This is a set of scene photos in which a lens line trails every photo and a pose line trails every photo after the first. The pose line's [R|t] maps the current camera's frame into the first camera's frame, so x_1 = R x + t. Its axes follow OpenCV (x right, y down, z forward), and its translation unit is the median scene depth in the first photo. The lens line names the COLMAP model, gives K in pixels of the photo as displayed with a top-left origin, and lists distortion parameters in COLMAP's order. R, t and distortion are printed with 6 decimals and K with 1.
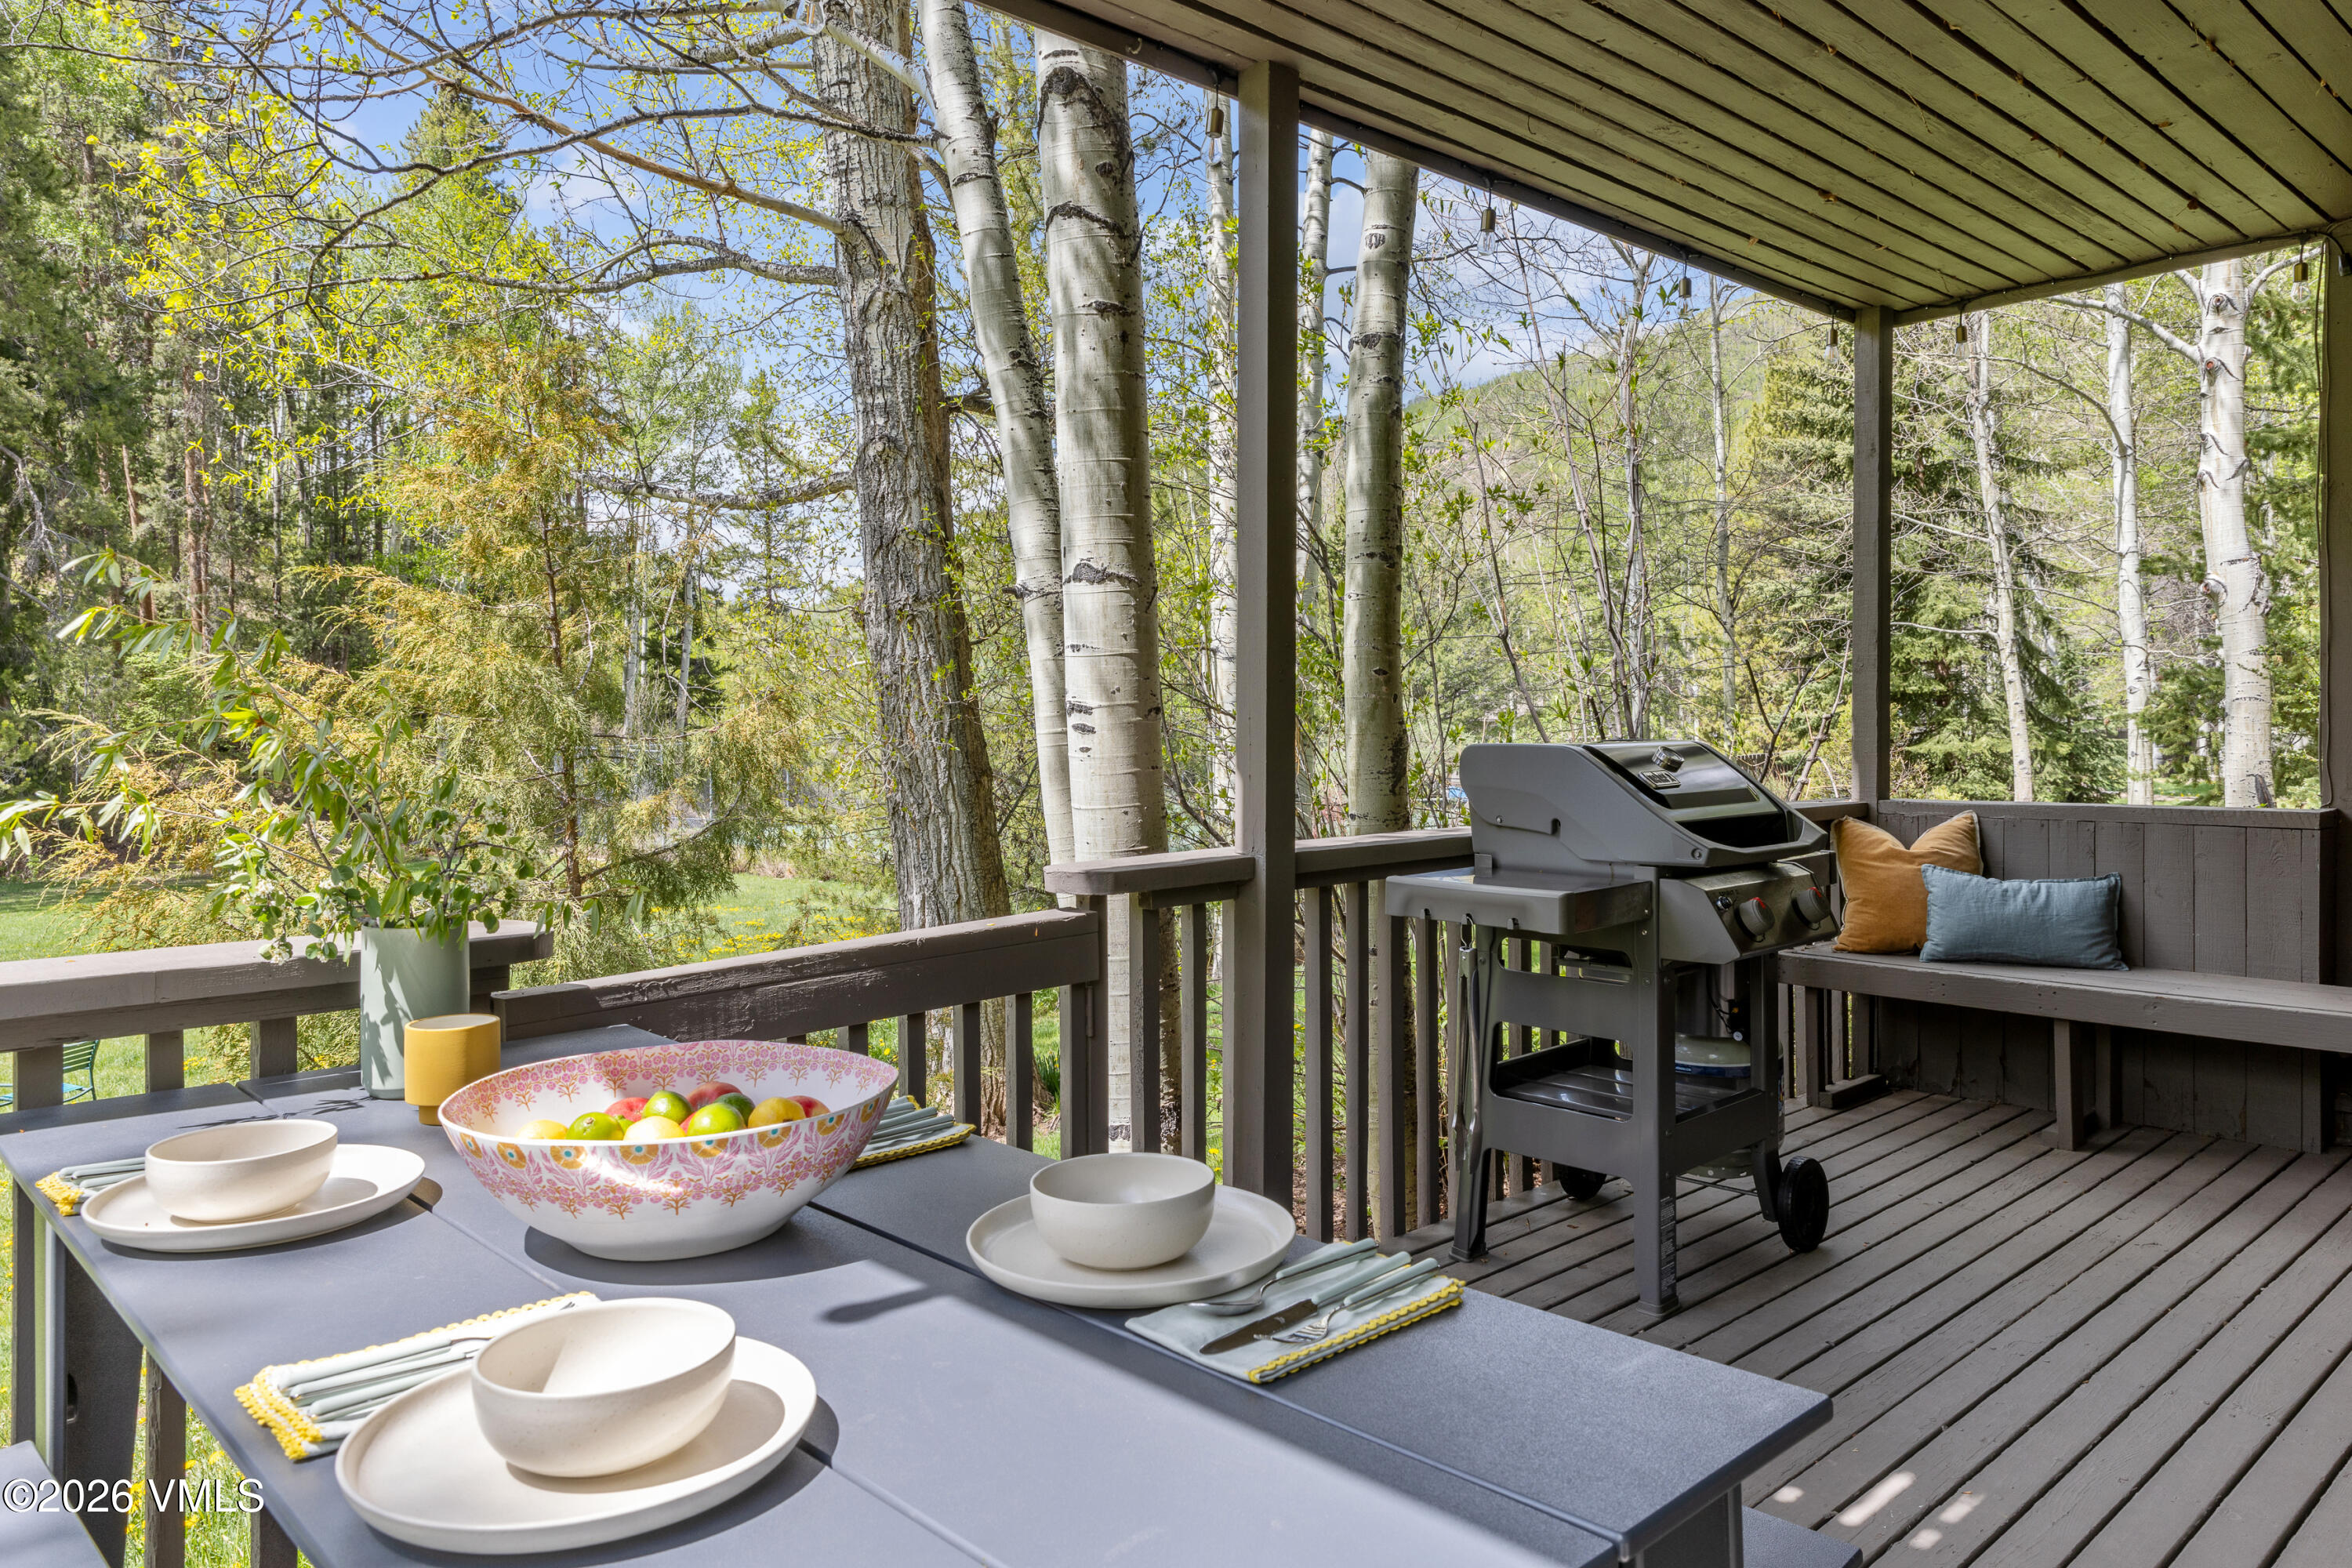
lens RADIAL K [[1618.5, 0, 1197.6], [0, 1618.5, 661.3], [0, 0, 1]] dist [0.013837, -0.000521]
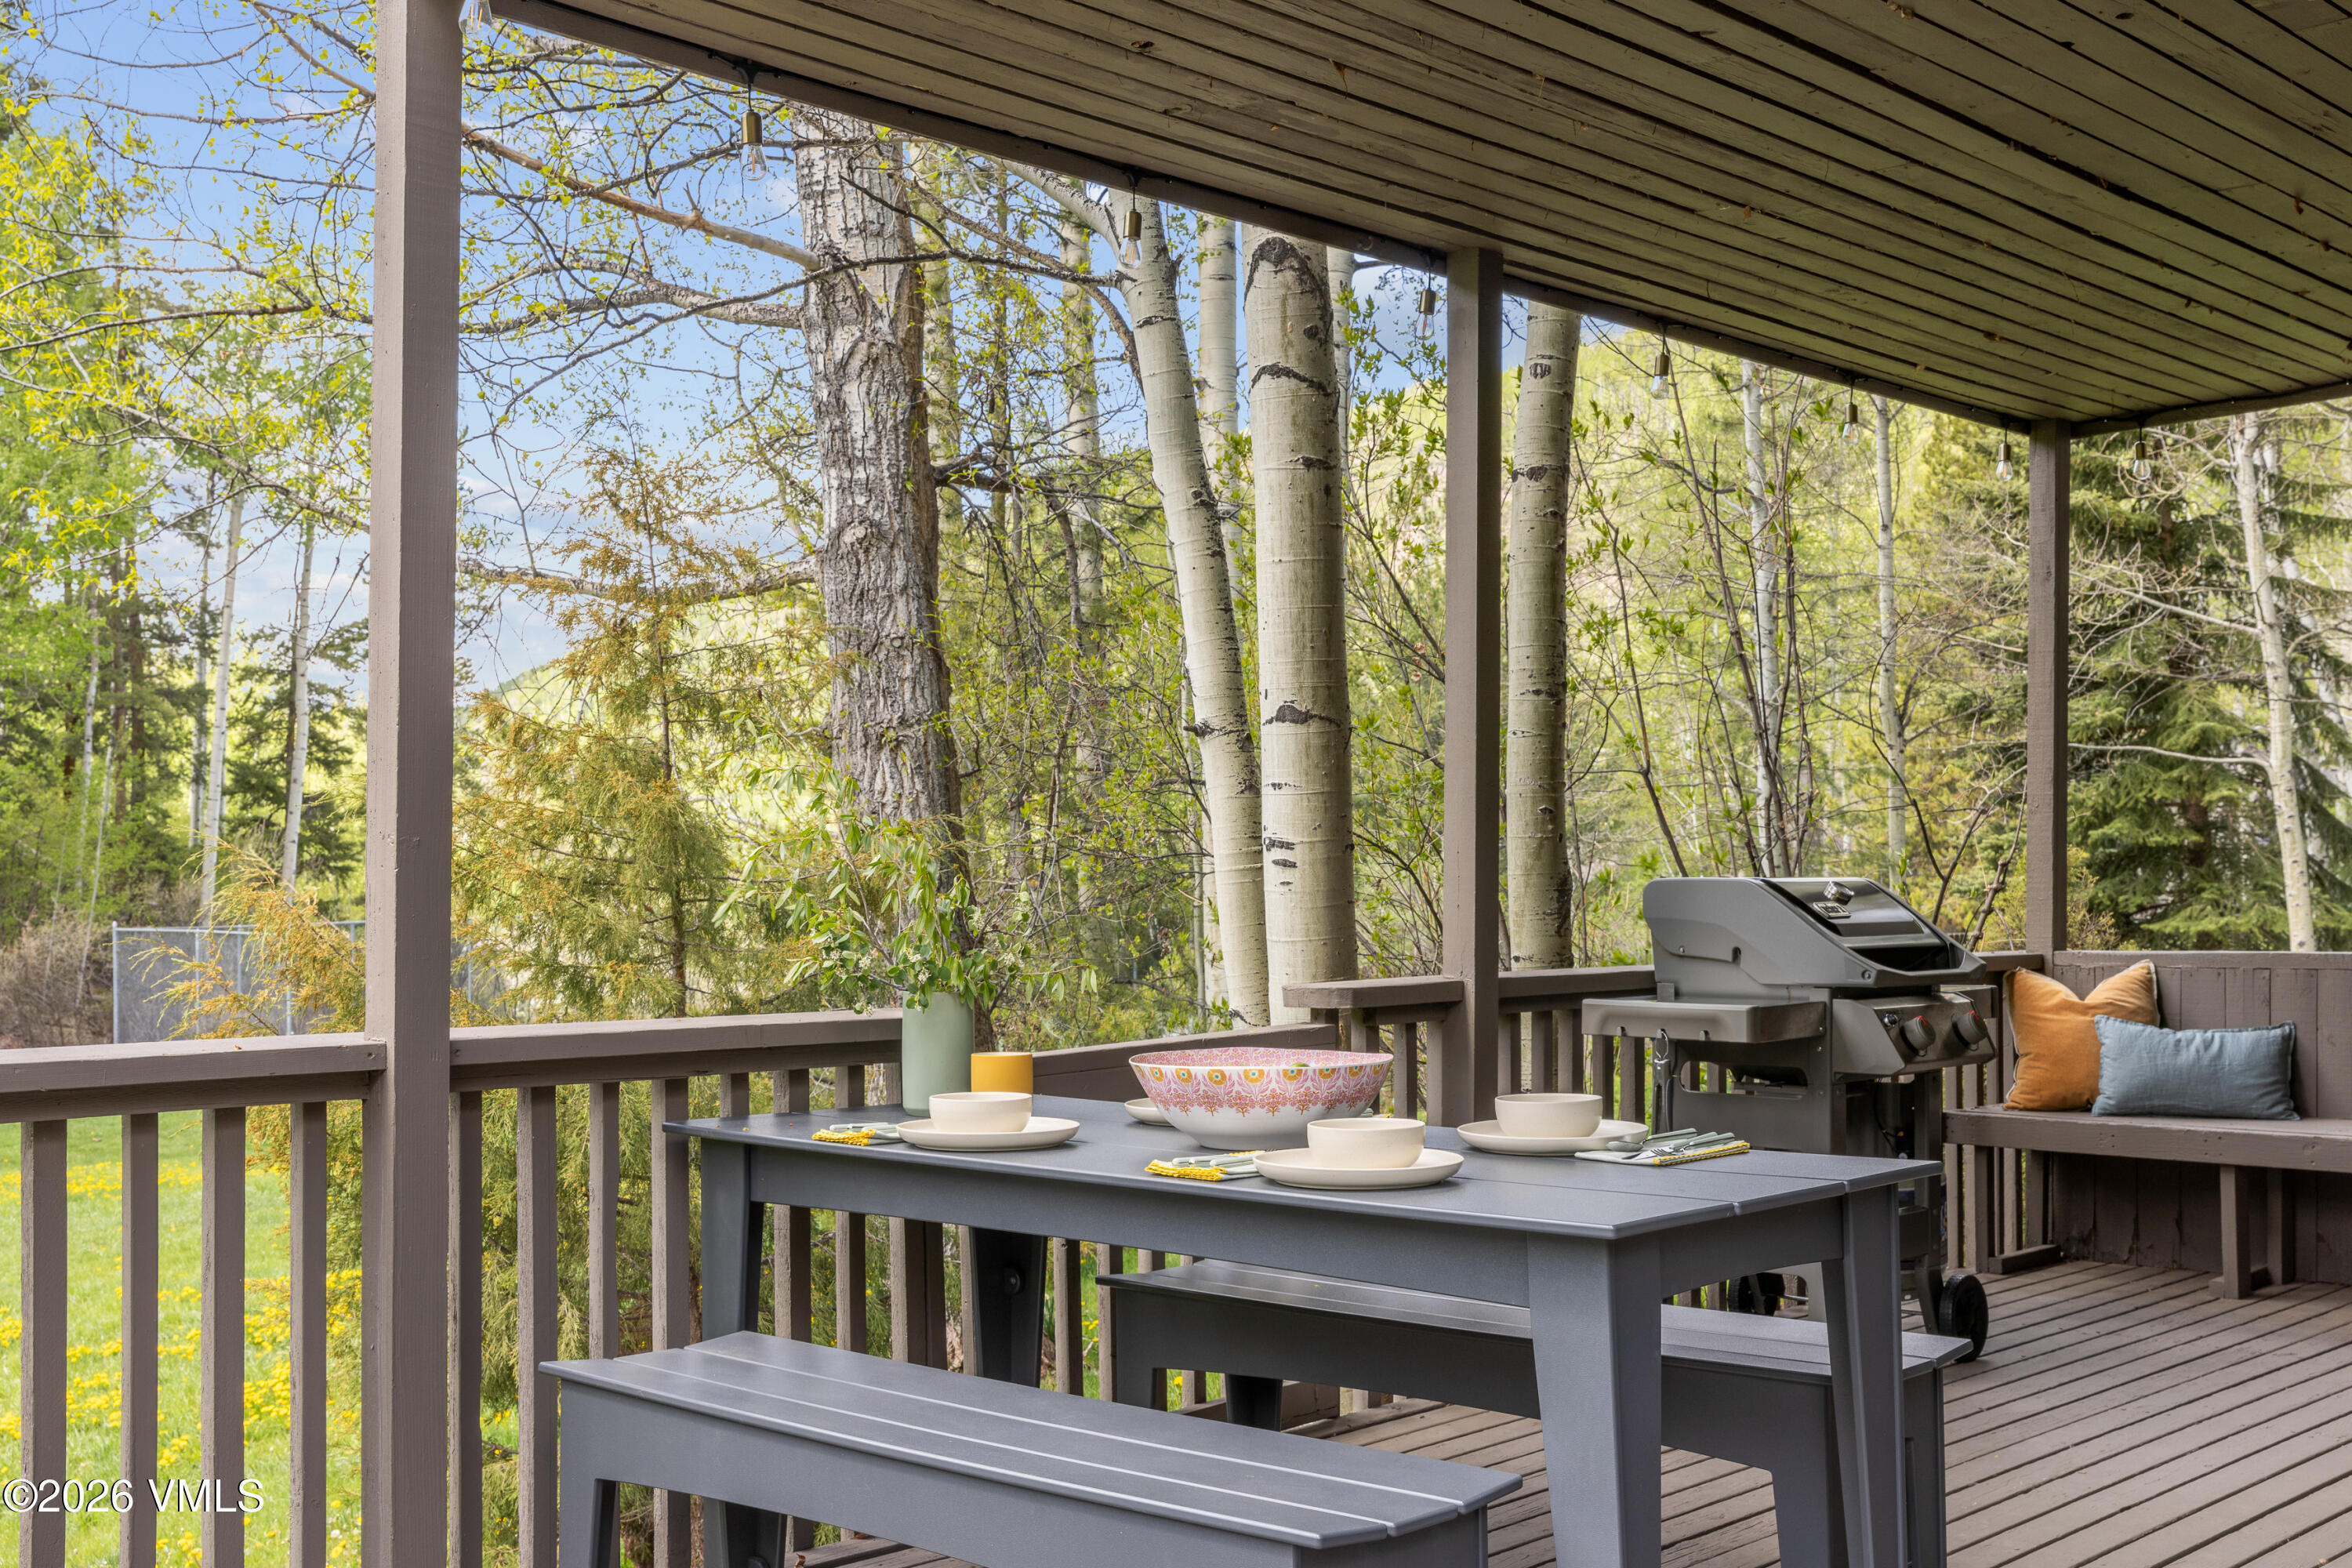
lens RADIAL K [[2591.3, 0, 1175.1], [0, 2591.3, 791.0], [0, 0, 1]] dist [0.001968, 0.000000]
pose [[0.998987, 0.002981, 0.044899, -0.151827], [-0.002838, 0.999991, -0.003260, 0.000277], [-0.044908, 0.003130, 0.998986, -0.465373]]
